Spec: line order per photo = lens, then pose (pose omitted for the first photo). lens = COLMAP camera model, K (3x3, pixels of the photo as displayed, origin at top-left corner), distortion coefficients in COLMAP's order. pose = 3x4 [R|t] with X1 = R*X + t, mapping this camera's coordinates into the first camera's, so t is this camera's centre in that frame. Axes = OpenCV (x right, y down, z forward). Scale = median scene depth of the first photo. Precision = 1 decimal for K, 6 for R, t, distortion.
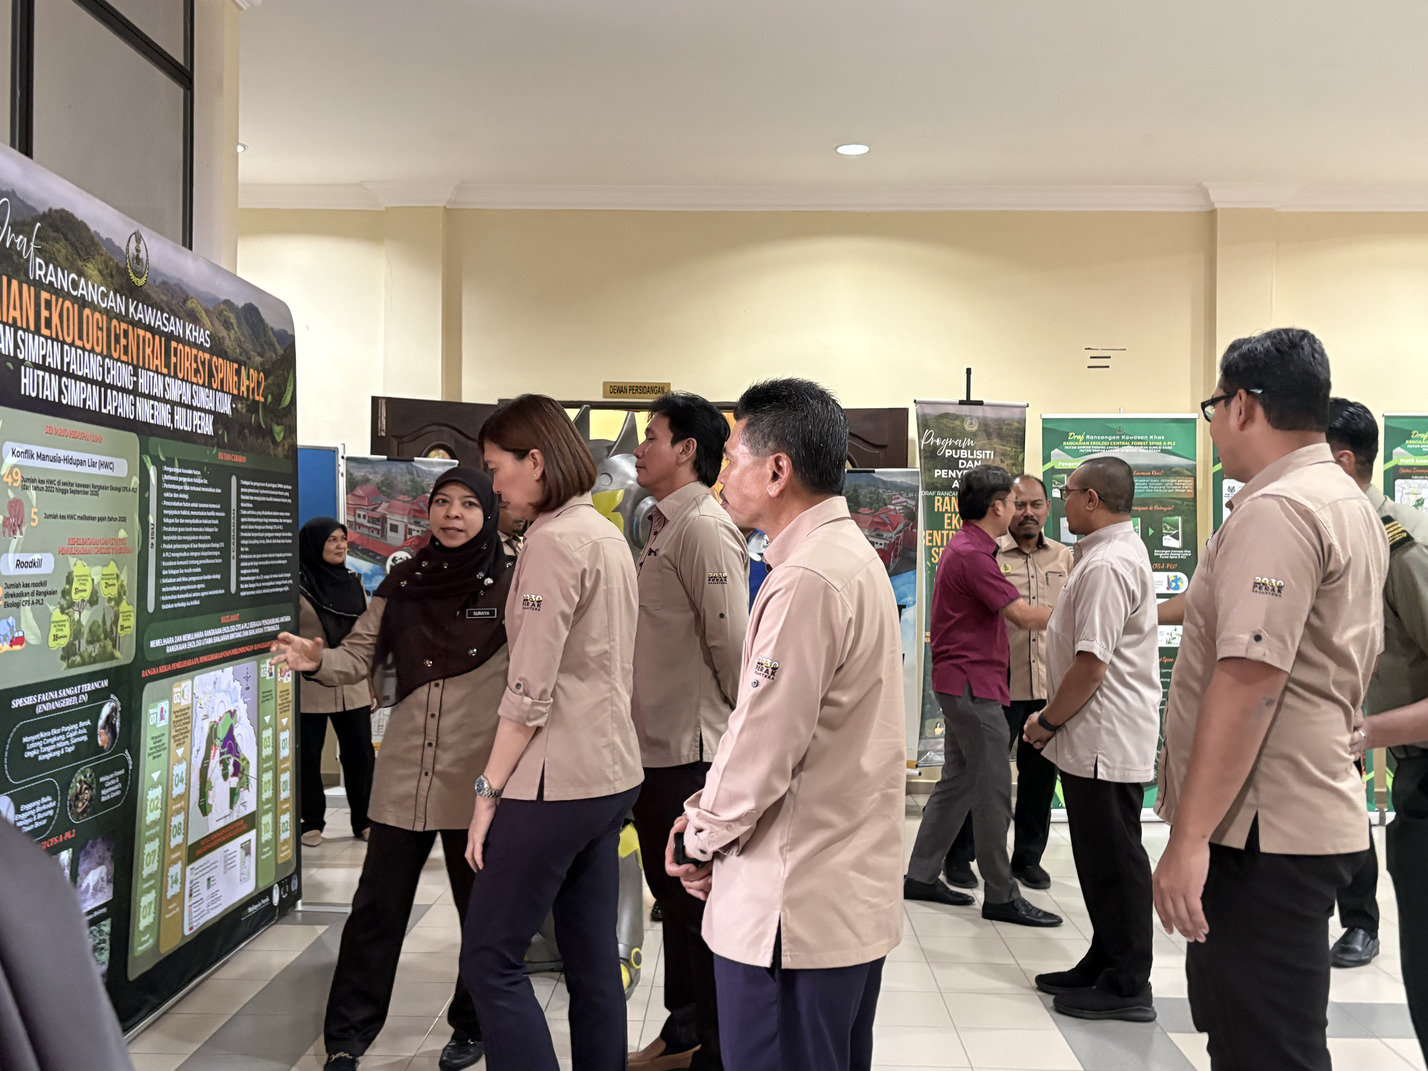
lens RADIAL K [[1352.8, 0, 690.8], [0, 1352.8, 509.1], [0, 0, 1]] dist [0.007745, 0.000000]
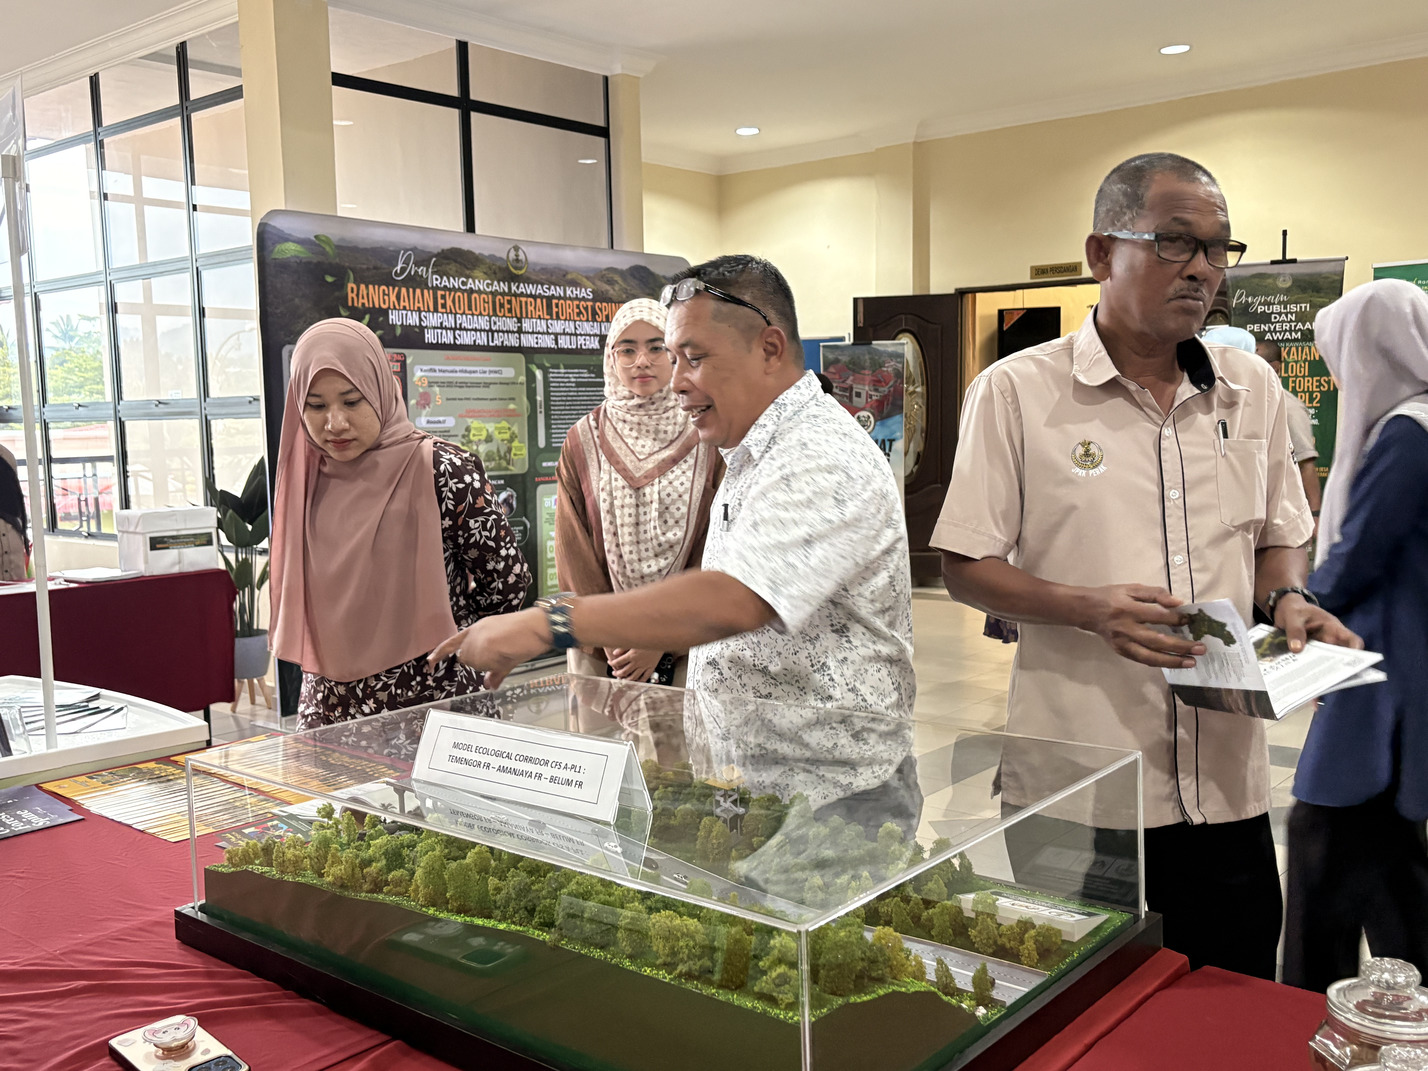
lens RADIAL K [[1352.8, 0, 719.6], [0, 1352.8, 541.6], [0, 0, 1]] dist [0.007745, 0.000000]
pose [[0.767250, 0.032929, -0.640503, 1.012974], [0.046378, 0.993218, 0.106618, 0.017017], [0.639670, -0.111507, 0.760519, -0.295867]]
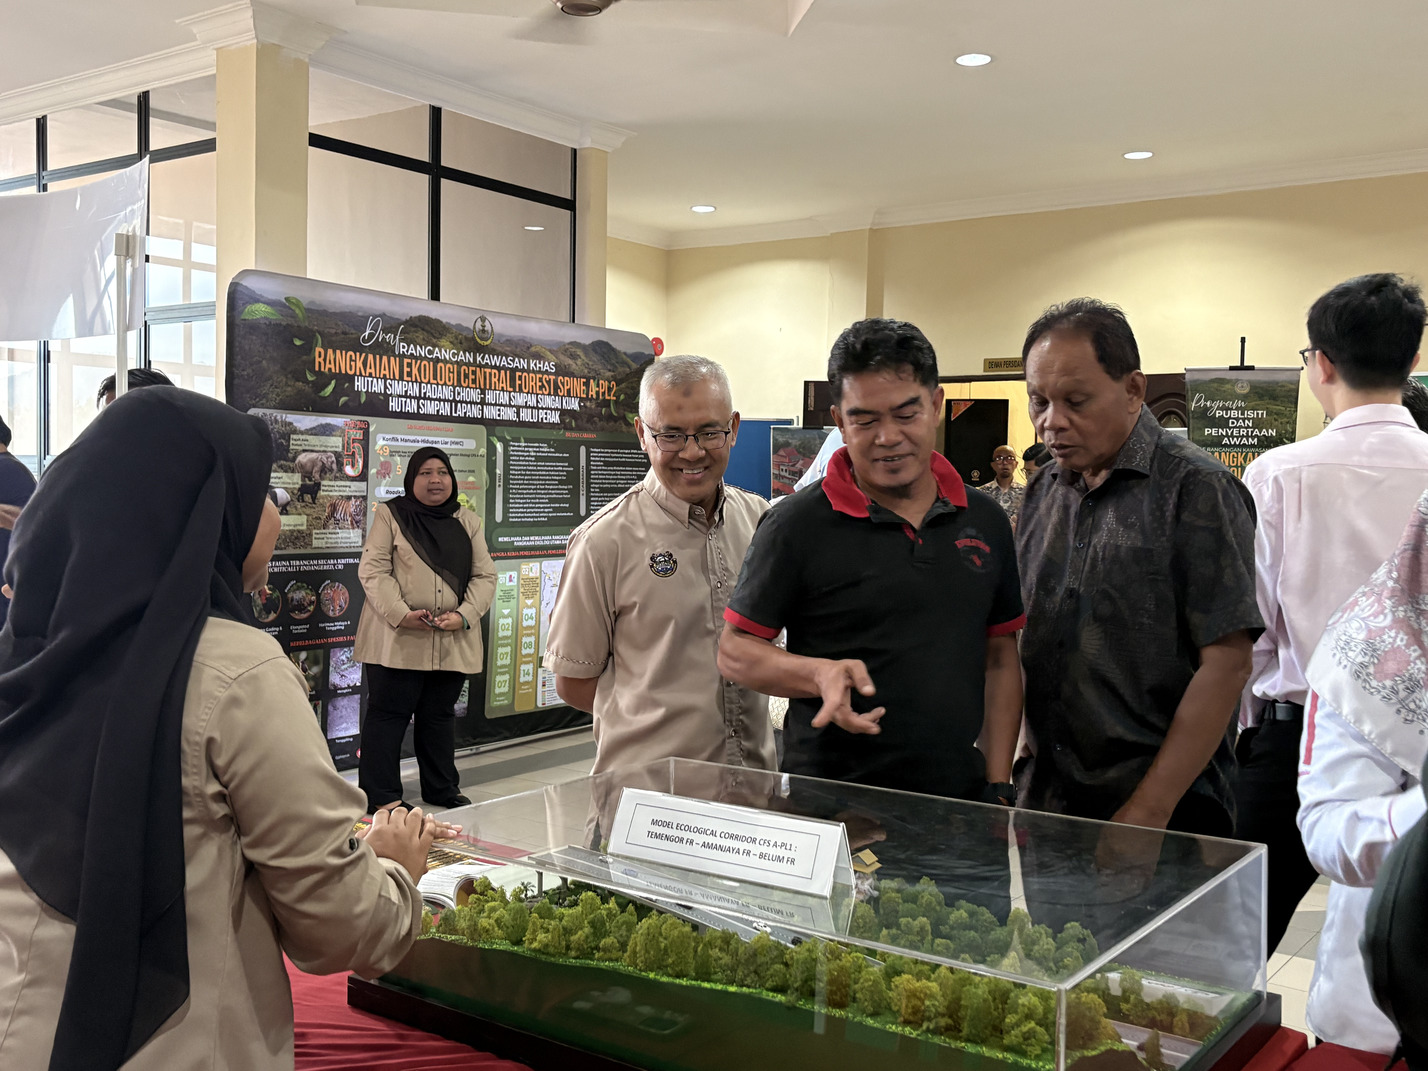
lens RADIAL K [[1432.6, 0, 707.5], [0, 1432.6, 543.4], [0, 0, 1]] dist [0.016583, 0.000000]
pose [[0.809175, 0.028476, -0.586877, 0.978224], [0.003811, 0.998550, 0.053705, 0.001534], [0.587555, -0.045694, 0.807893, -0.408518]]
